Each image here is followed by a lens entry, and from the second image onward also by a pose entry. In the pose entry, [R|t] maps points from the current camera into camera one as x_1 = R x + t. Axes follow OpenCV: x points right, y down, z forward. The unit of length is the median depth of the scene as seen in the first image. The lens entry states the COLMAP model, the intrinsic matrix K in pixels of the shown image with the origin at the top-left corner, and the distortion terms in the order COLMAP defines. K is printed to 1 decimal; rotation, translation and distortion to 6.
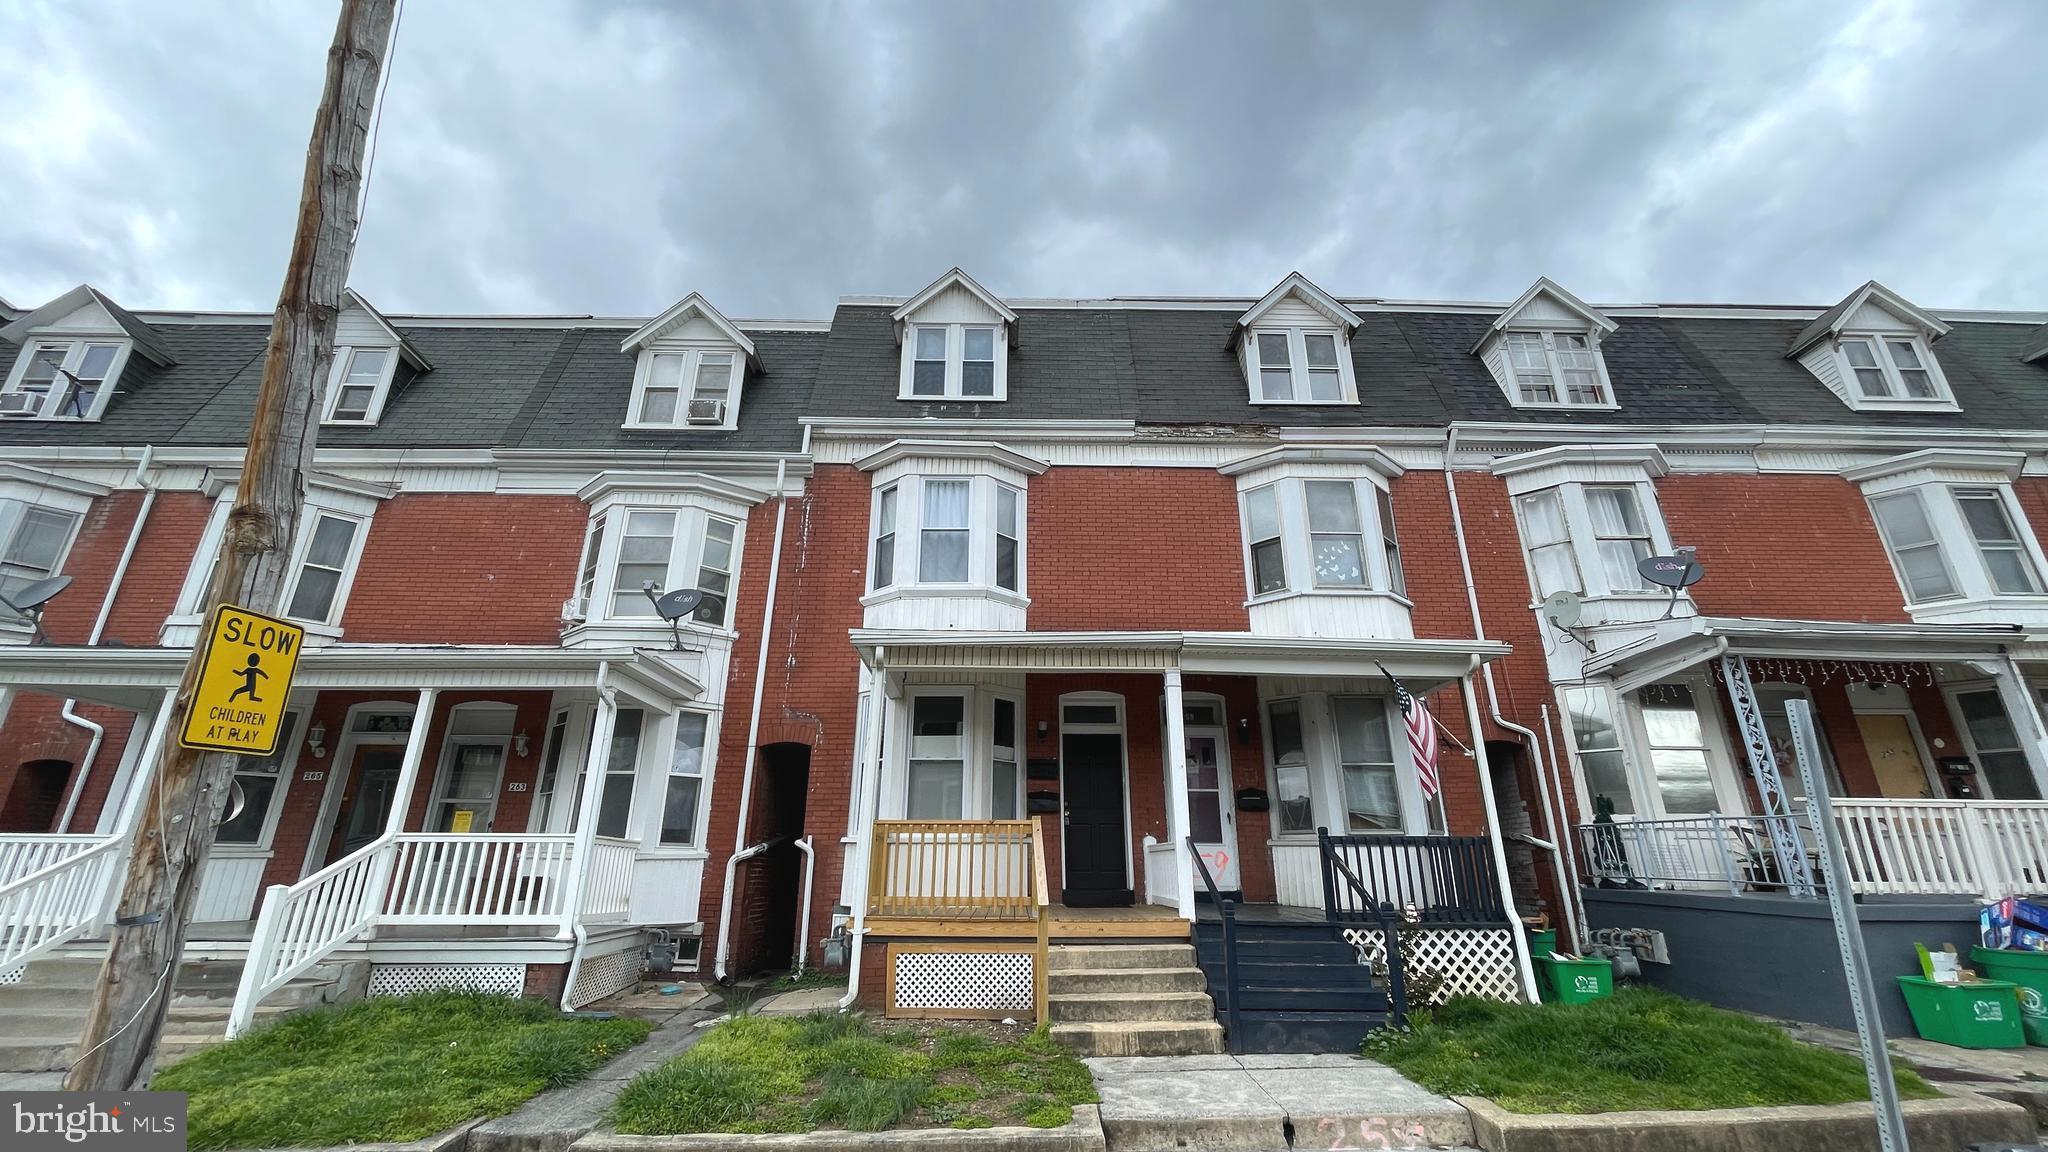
lens RADIAL K [[827.3, 0, 1024.0], [0, 827.3, 576.0], [0, 0, 1]] dist [-0.008321, 0.005613]
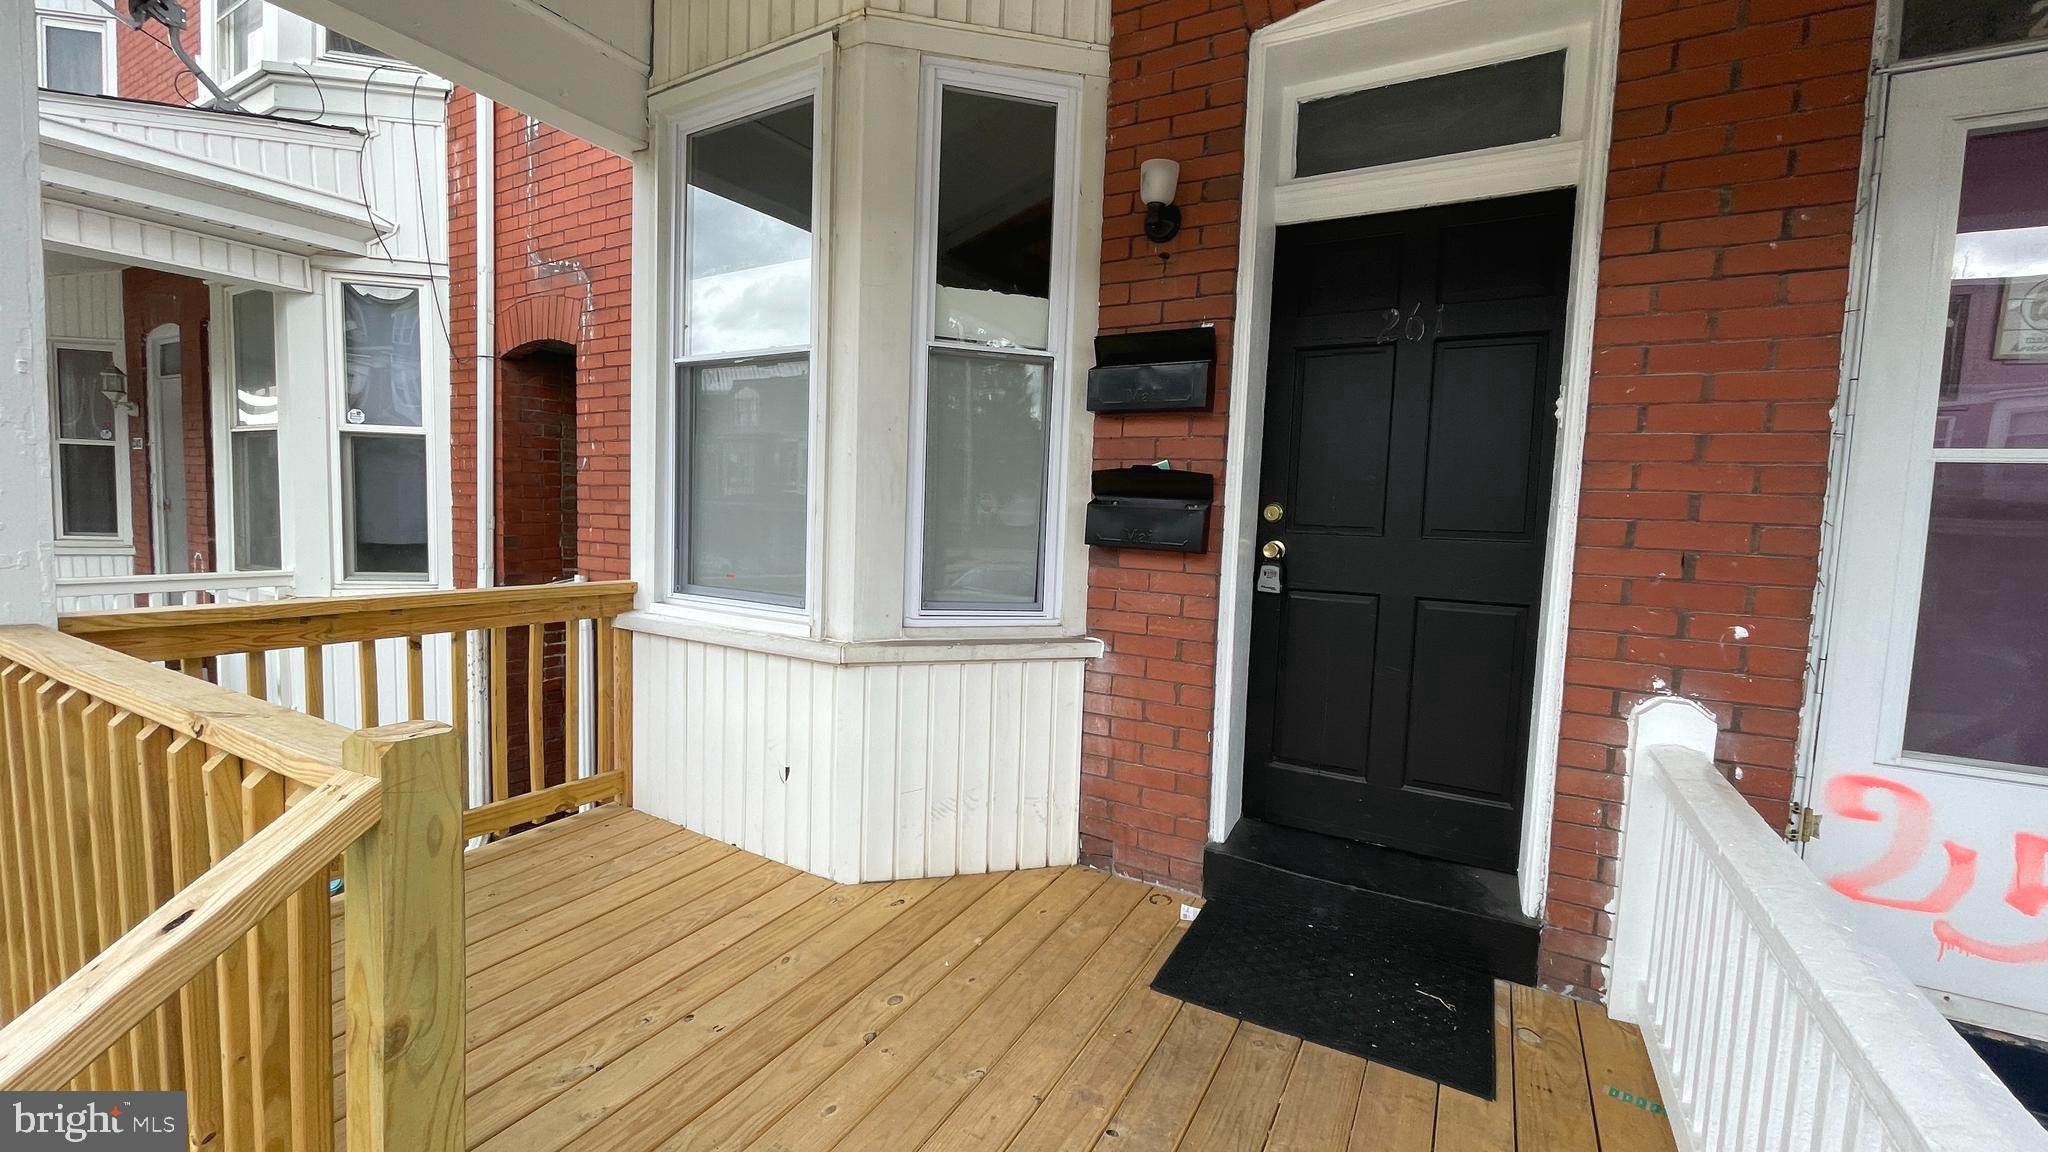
lens RADIAL K [[827.3, 0, 1024.0], [0, 827.3, 576.0], [0, 0, 1]] dist [-0.008321, 0.005613]
pose [[0.857914, 0.068006, -0.509272, 0.117649], [0.141017, 0.921971, 0.360672, 0.199637], [0.494062, -0.381242, 0.781382, 0.786998]]
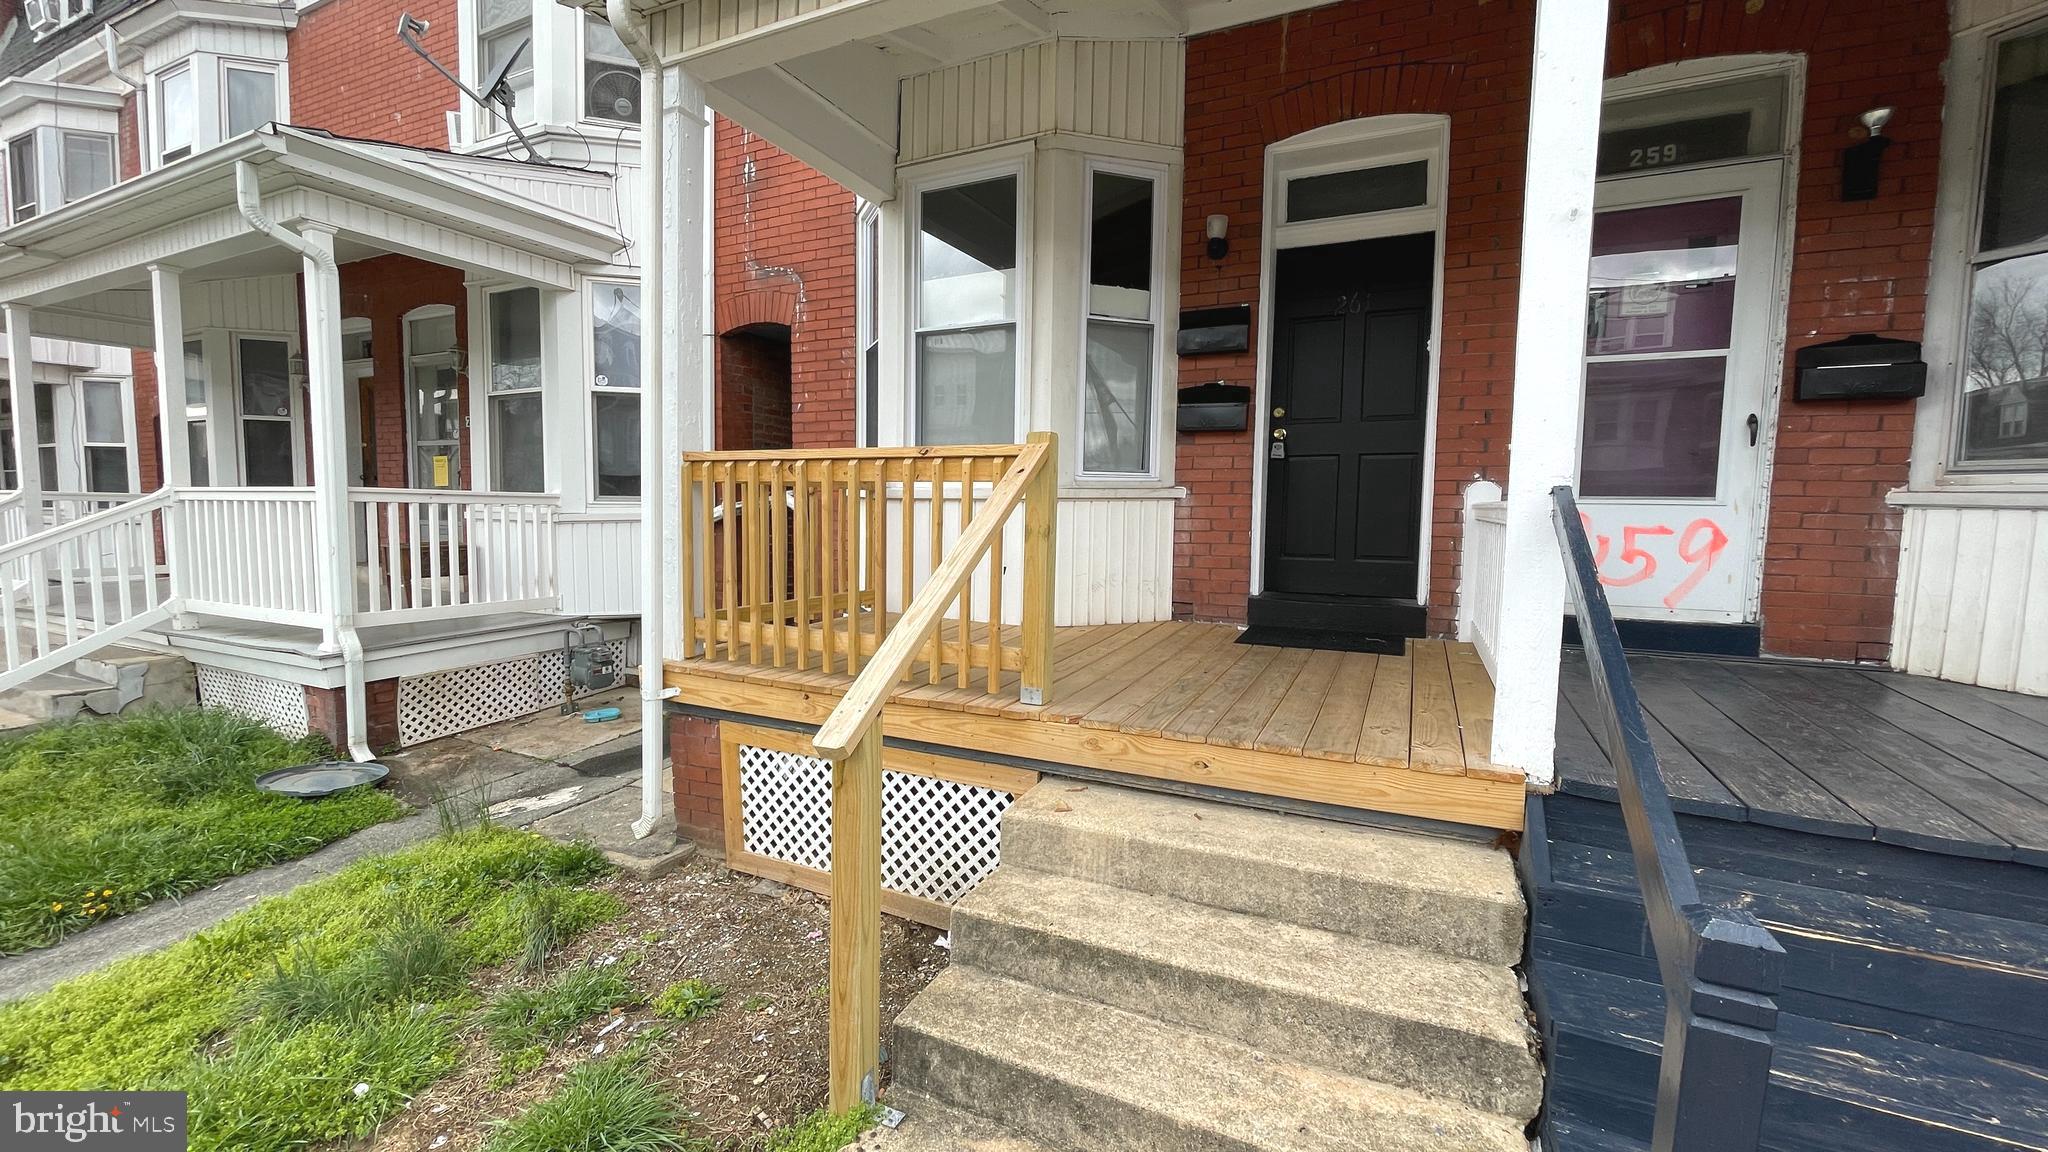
lens RADIAL K [[827.3, 0, 1024.0], [0, 827.3, 576.0], [0, 0, 1]] dist [-0.008321, 0.005613]
pose [[0.895334, 0.043014, -0.443314, 0.131340], [0.140422, 0.917303, 0.372608, 0.179131], [0.422681, -0.395859, 0.815252, 0.569391]]
